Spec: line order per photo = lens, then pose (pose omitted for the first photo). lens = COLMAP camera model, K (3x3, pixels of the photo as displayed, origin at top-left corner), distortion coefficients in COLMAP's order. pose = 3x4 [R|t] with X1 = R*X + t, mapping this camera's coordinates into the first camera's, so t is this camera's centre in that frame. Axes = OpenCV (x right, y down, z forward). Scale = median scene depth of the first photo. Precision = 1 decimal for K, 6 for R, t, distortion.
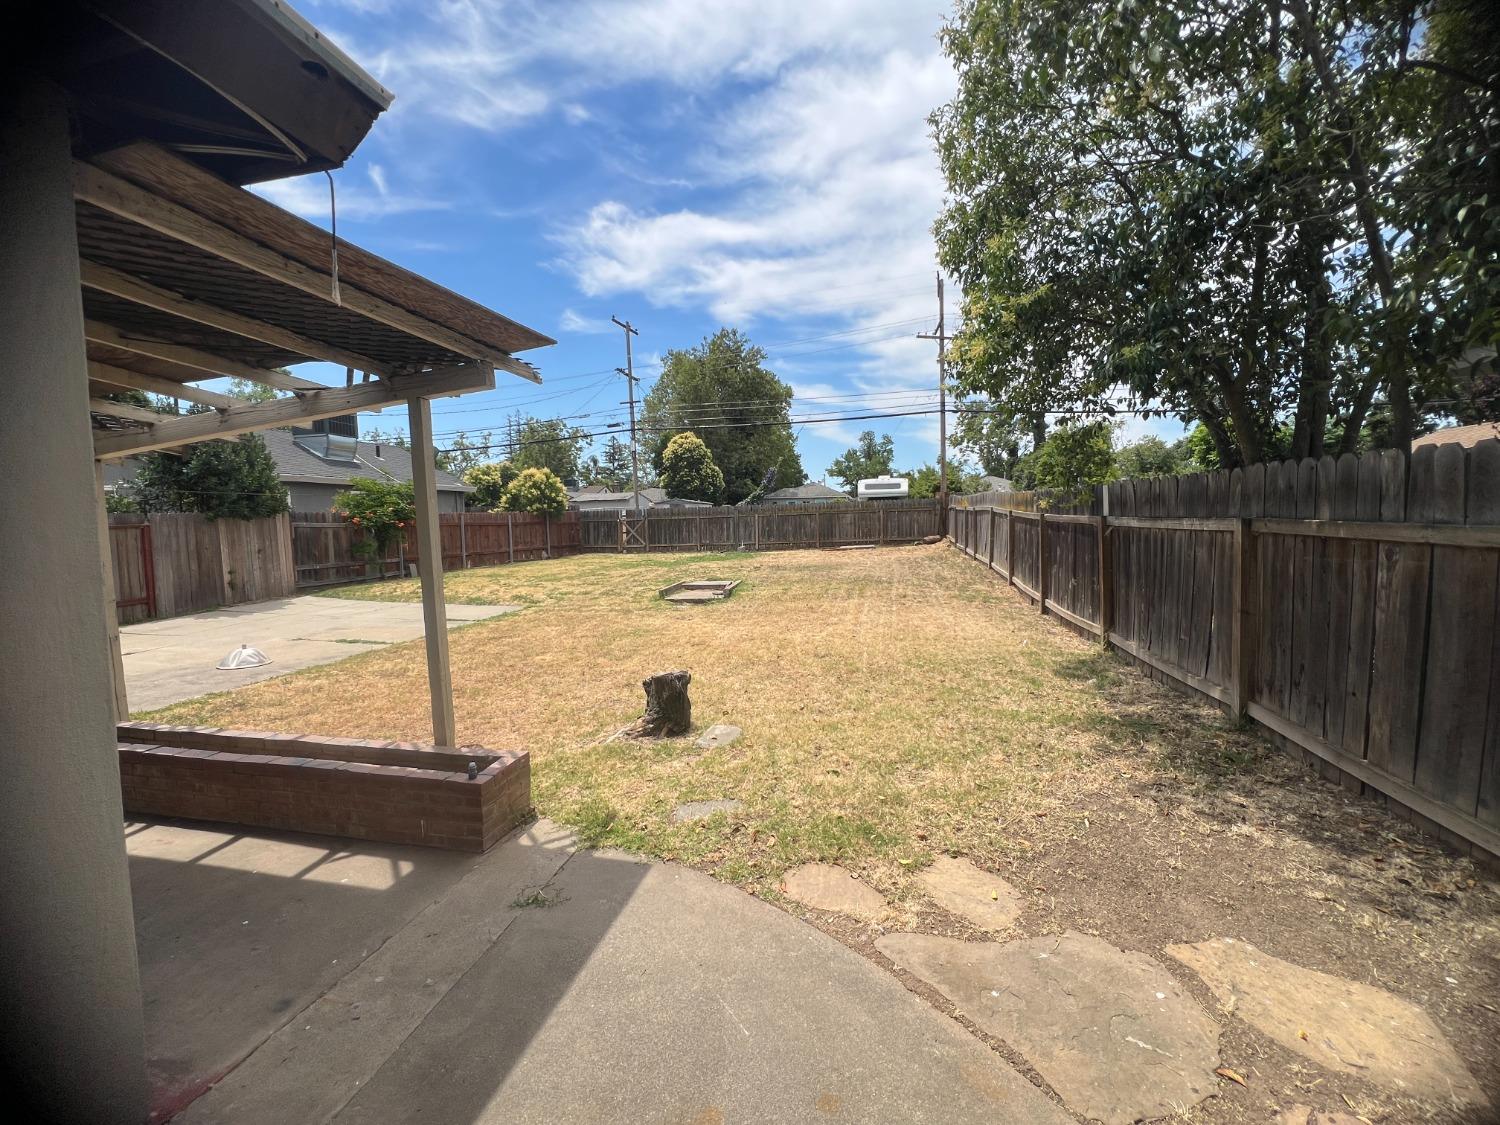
lens RADIAL K [[600.6, 0, 742.6], [0, 600.6, 565.0], [0, 0, 1]] dist [-0.000144, 0.000201]
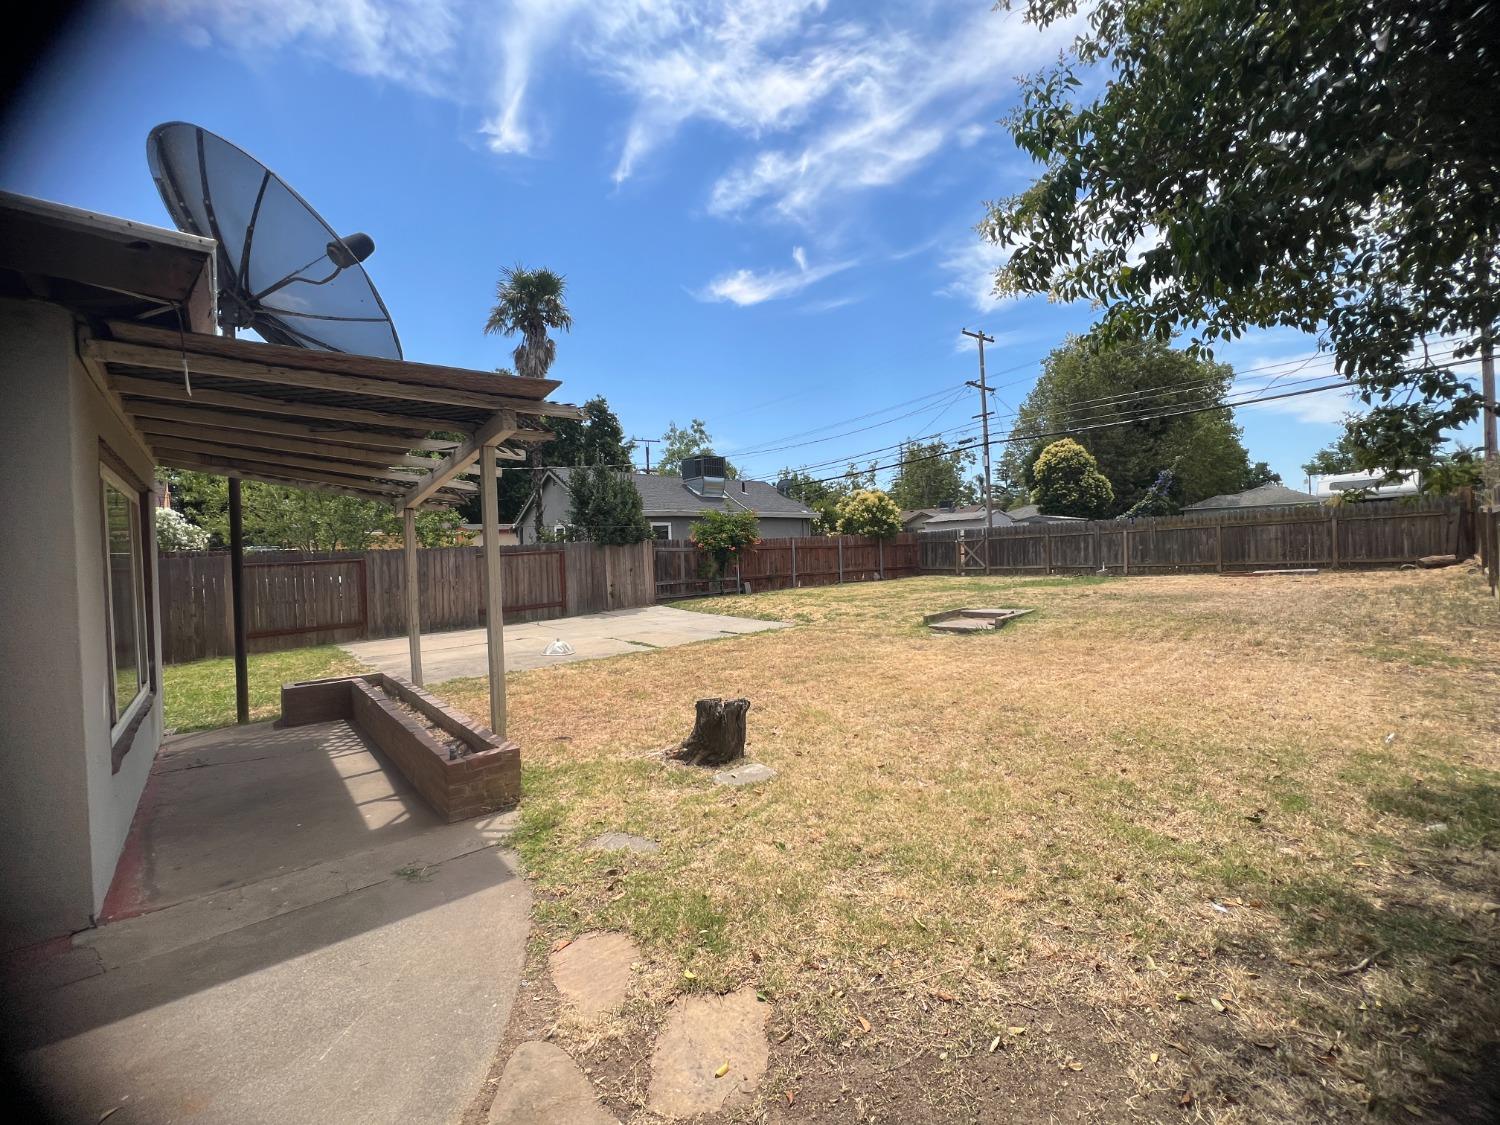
lens RADIAL K [[600.6, 0, 745.2], [0, 600.6, 561.9], [0, 0, 1]] dist [-0.000144, 0.000201]
pose [[0.804327, 0.000348, -0.594186, 0.176234], [-0.025423, 0.999104, -0.033830, -0.002363], [0.593642, 0.042316, 0.803616, 0.090345]]
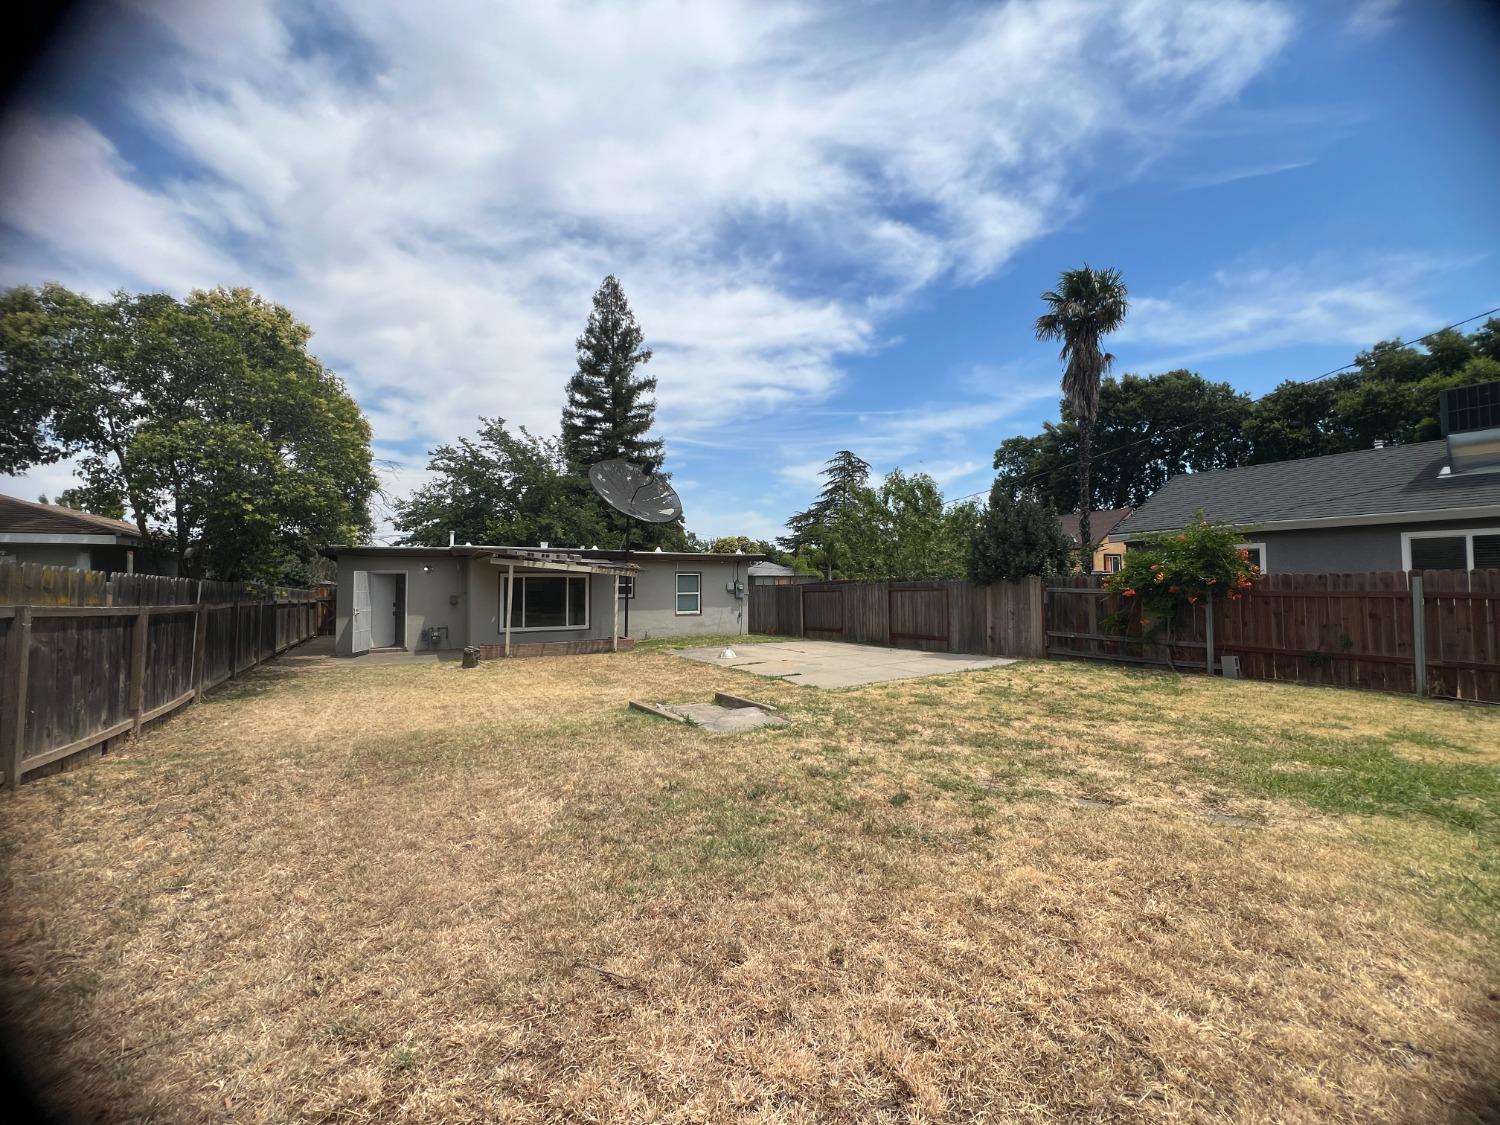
lens RADIAL K [[600.6, 0, 751.8], [0, 600.6, 560.4], [0, 0, 1]] dist [-0.000144, 0.000201]
pose [[-0.732881, -0.008239, -0.680307, 0.314237], [-0.036075, 0.998991, 0.026764, -0.131620], [0.679400, 0.044157, -0.732438, 1.471364]]
